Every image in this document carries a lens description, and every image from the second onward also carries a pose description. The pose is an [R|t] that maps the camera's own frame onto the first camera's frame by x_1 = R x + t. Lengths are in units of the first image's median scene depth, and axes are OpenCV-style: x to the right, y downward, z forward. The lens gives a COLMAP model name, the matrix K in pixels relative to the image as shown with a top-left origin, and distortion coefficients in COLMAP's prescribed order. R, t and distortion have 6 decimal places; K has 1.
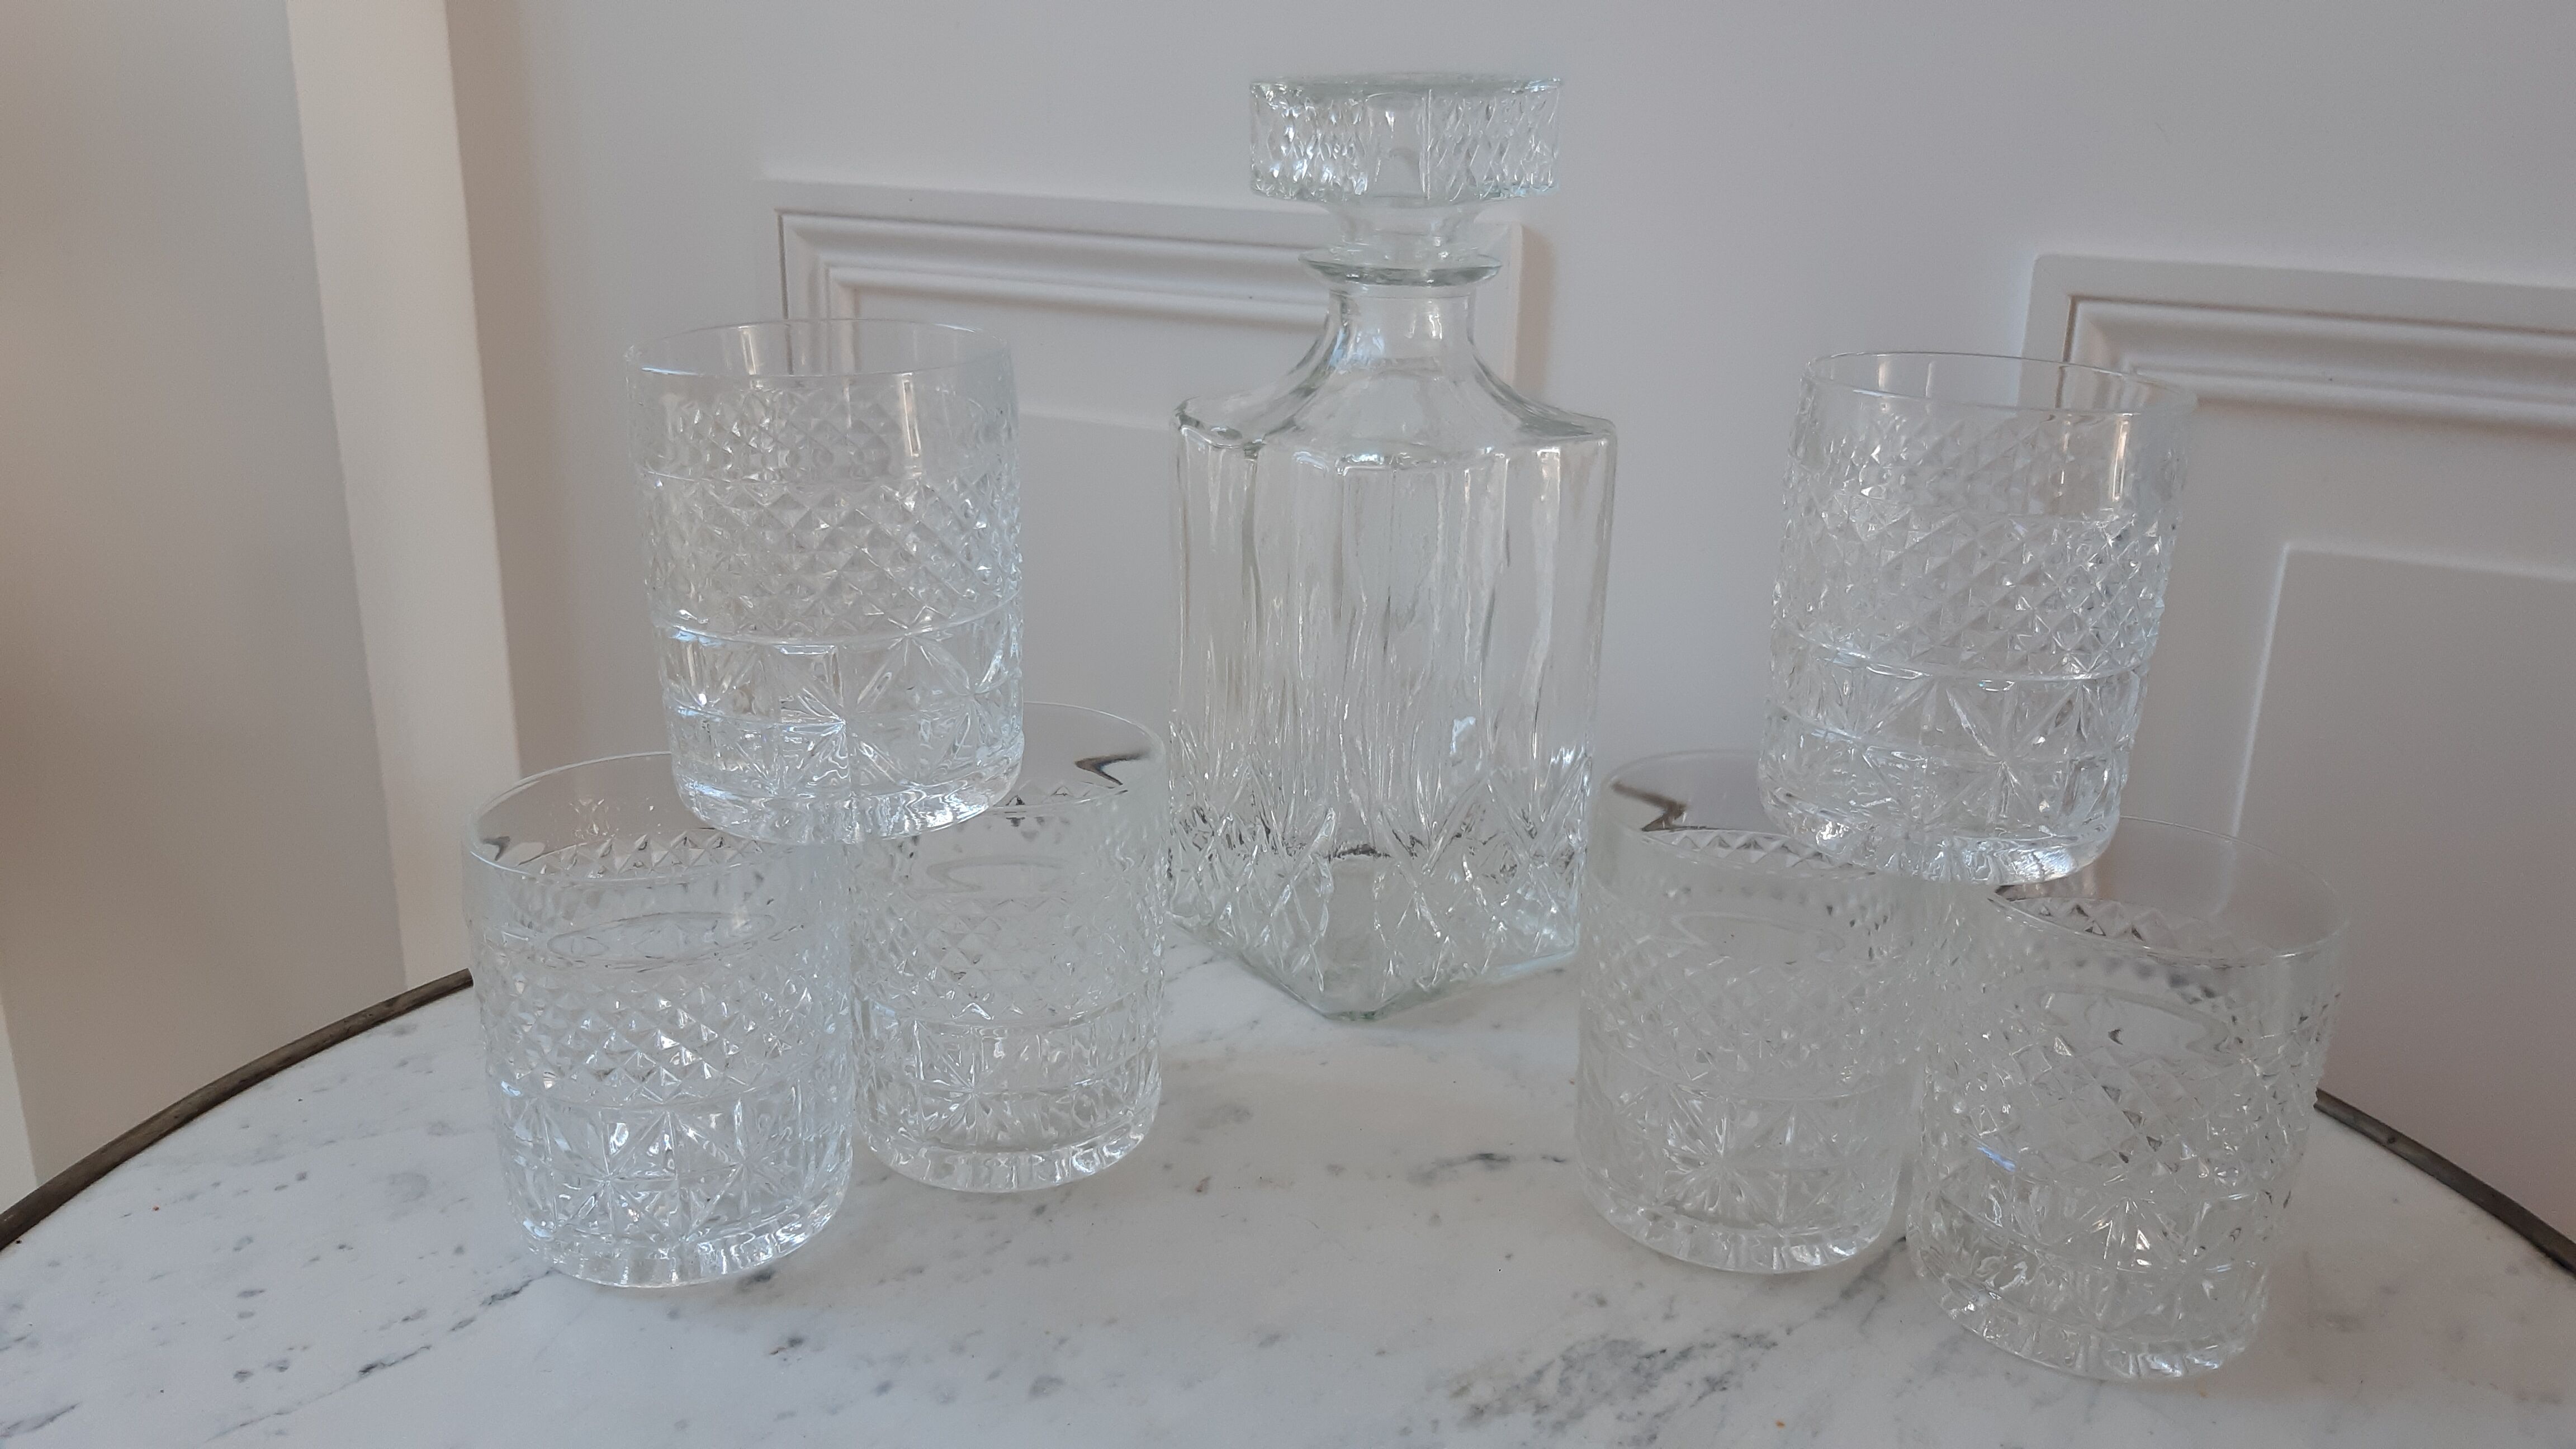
lens RADIAL K [[2000.9, 0, 1343.3], [0, 2000.9, 716.3], [0, 0, 1]] dist [0.044757, -0.113724]
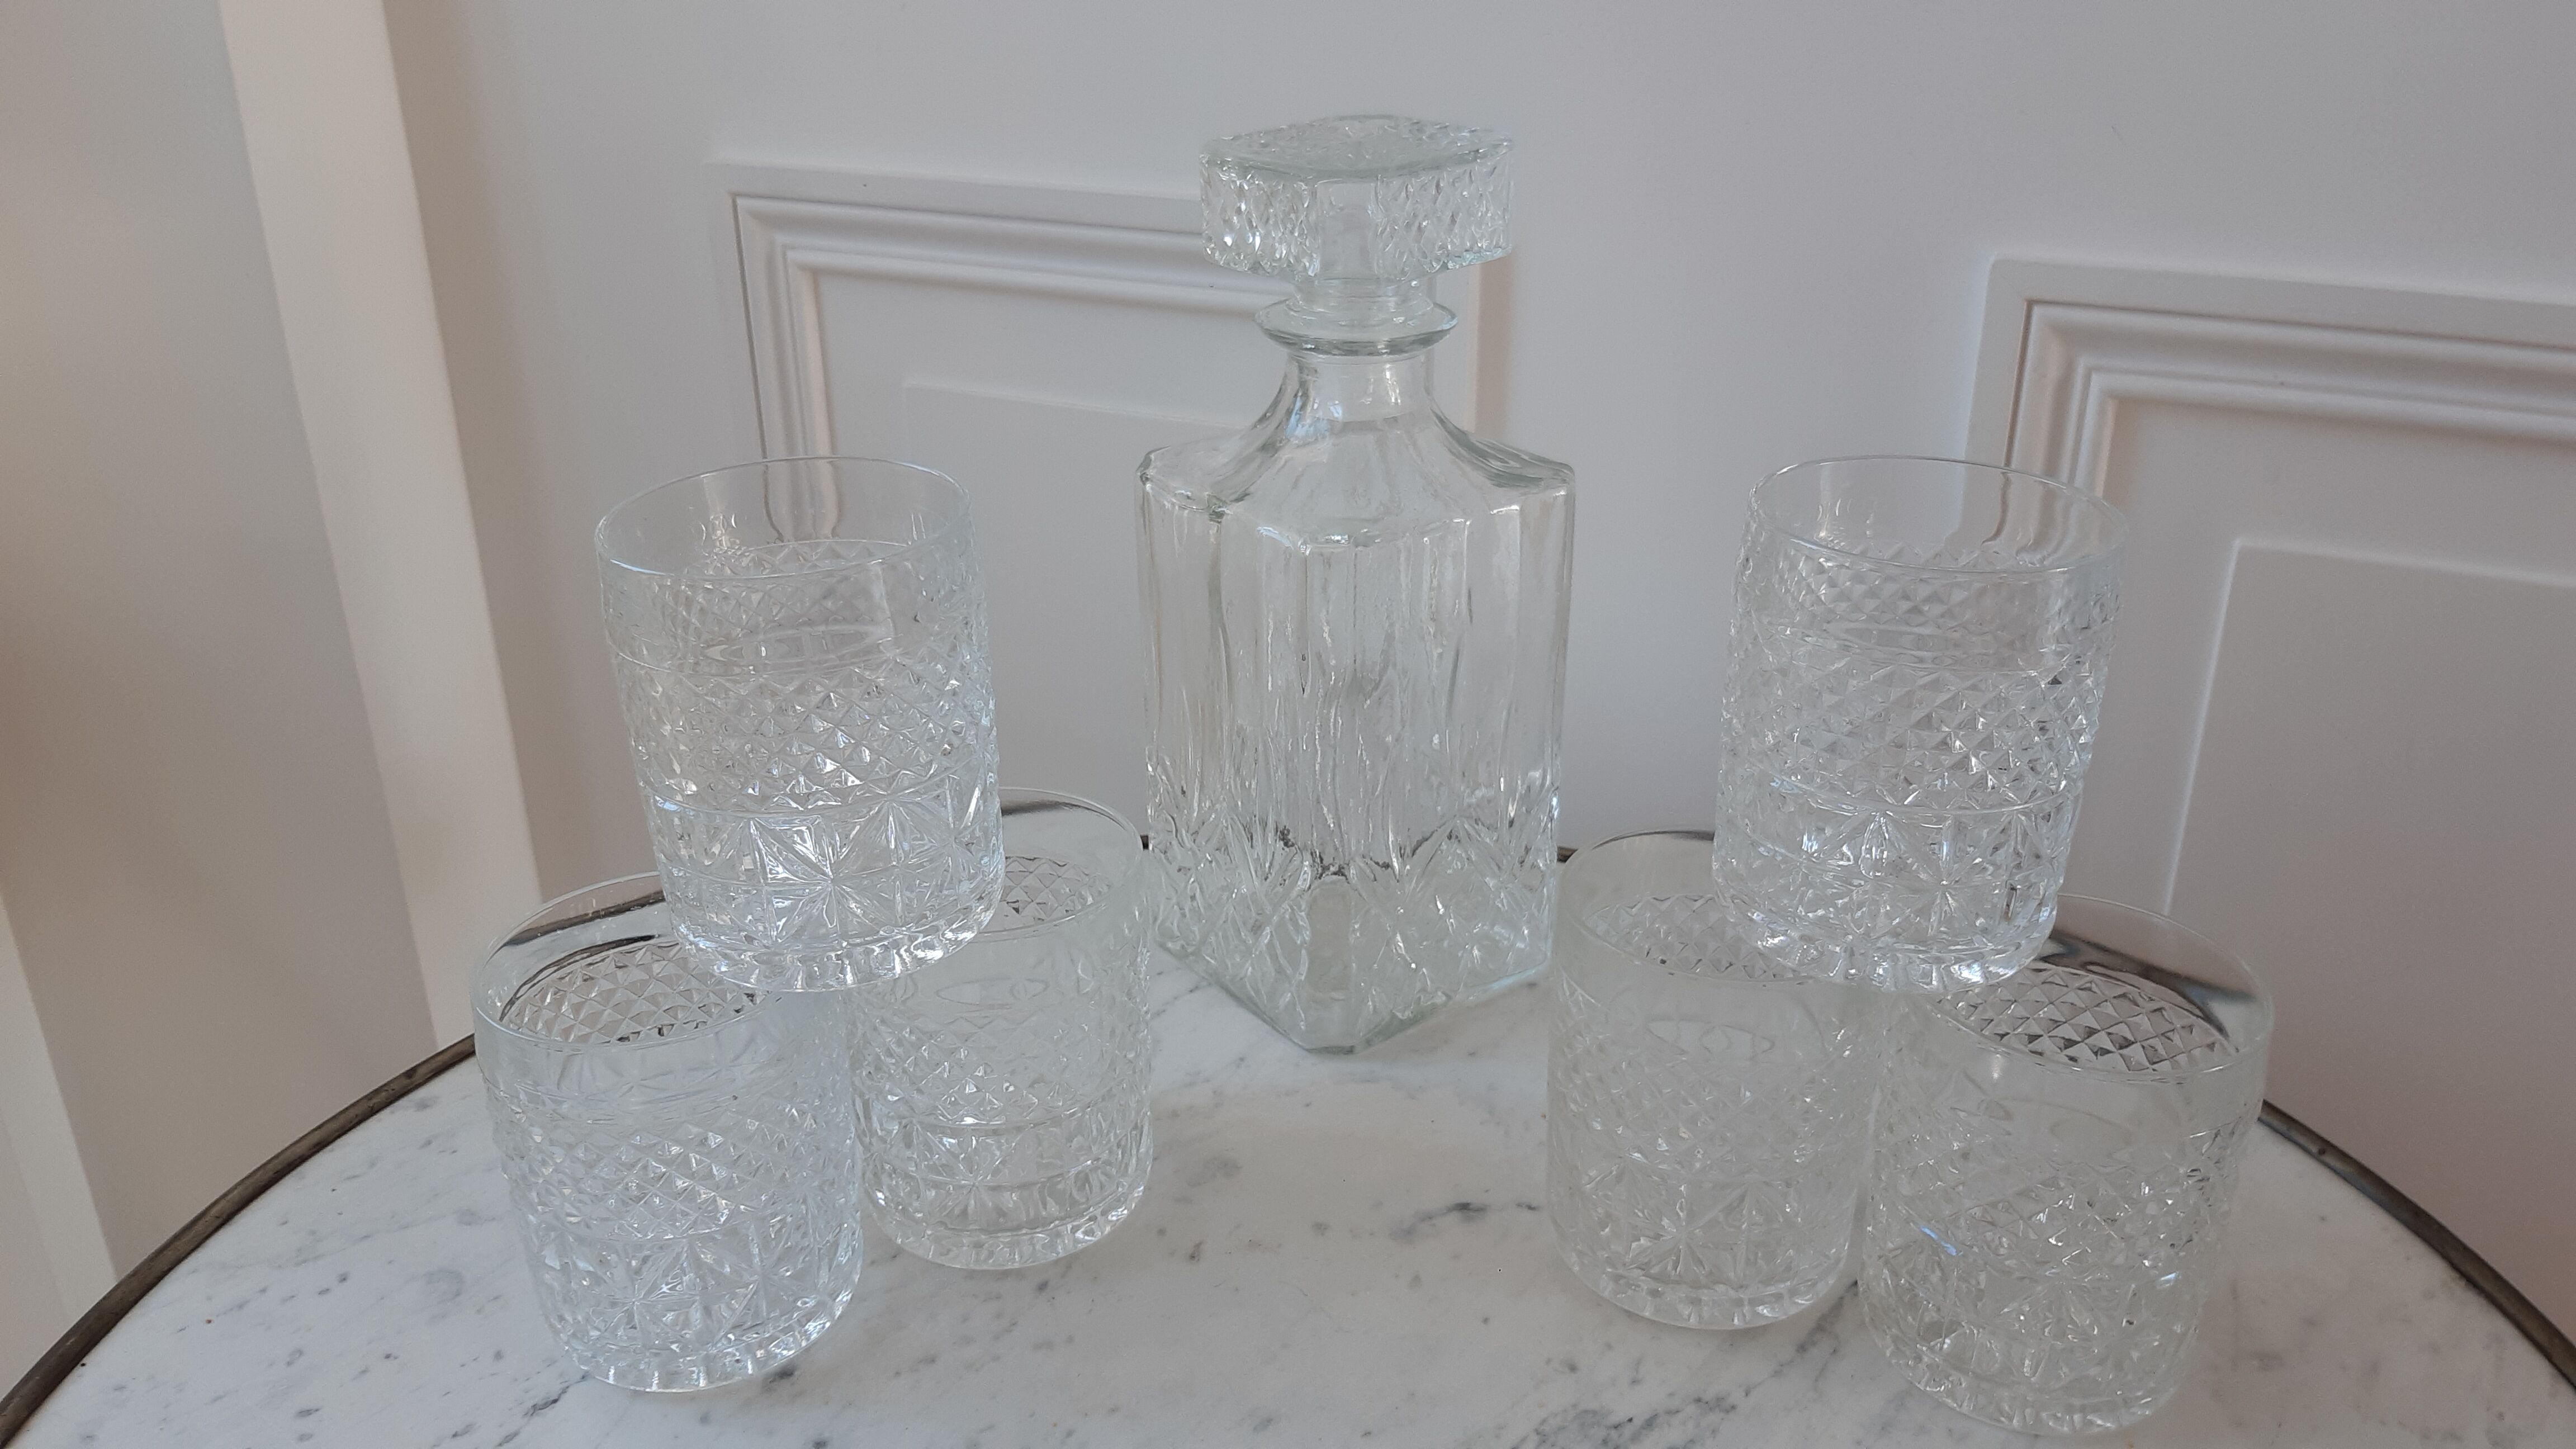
lens RADIAL K [[2000.9, 0, 1343.3], [0, 2000.9, 716.3], [0, 0, 1]] dist [0.044757, -0.113724]
pose [[0.999436, -0.033340, 0.003959, 0.012532], [0.032740, 0.993918, 0.105141, -0.150595], [-0.007441, -0.104952, 0.994449, -0.022514]]
